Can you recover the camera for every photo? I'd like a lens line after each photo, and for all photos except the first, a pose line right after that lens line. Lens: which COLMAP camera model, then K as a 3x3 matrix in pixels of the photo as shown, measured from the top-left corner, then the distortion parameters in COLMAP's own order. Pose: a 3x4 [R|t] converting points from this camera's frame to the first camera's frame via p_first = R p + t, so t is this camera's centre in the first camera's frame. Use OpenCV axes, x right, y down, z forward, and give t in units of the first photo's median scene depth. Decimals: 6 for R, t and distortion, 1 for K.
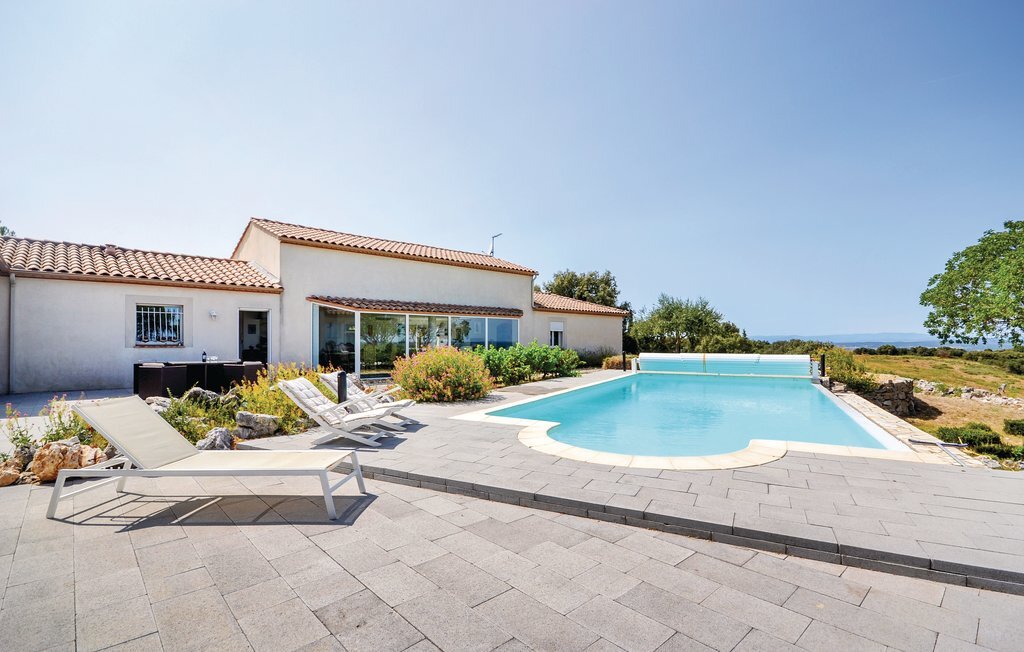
lens RADIAL K [[483.3, 0, 511.8], [0, 483.3, 345.1], [0, 0, 1]] dist [0.003301, 0.000334]
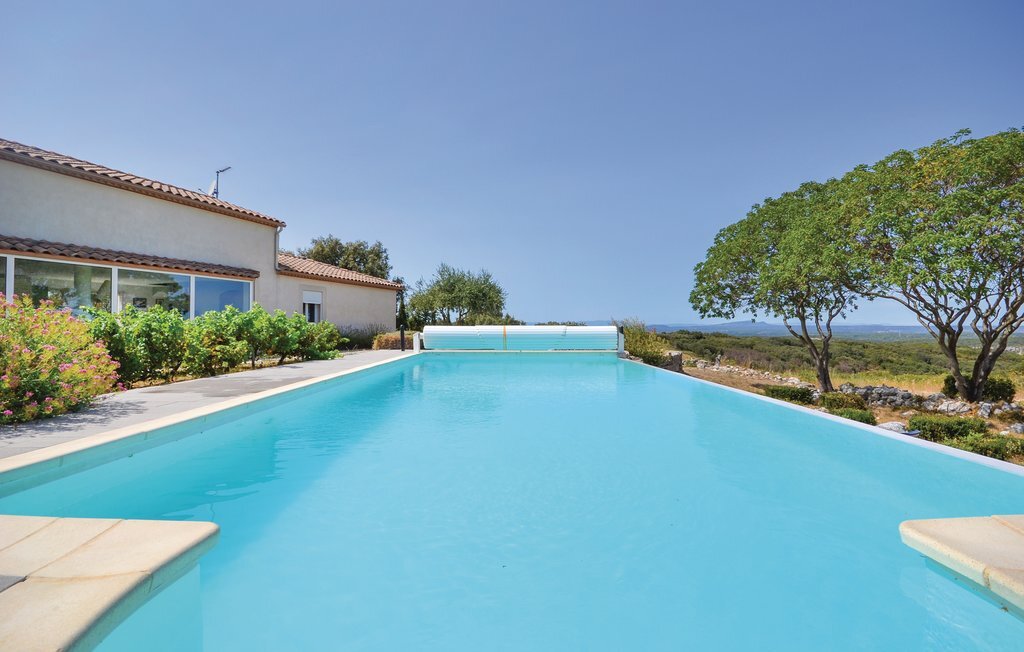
lens RADIAL K [[473.7, 0, 512.0], [0, 473.7, 326.0], [0, 0, 1]] dist [-0.001280, -0.000100]
pose [[0.890029, 0.001881, 0.455900, 0.042281], [0.002937, 0.999947, -0.009860, 0.020374], [-0.455894, 0.010114, 0.889976, 0.237349]]
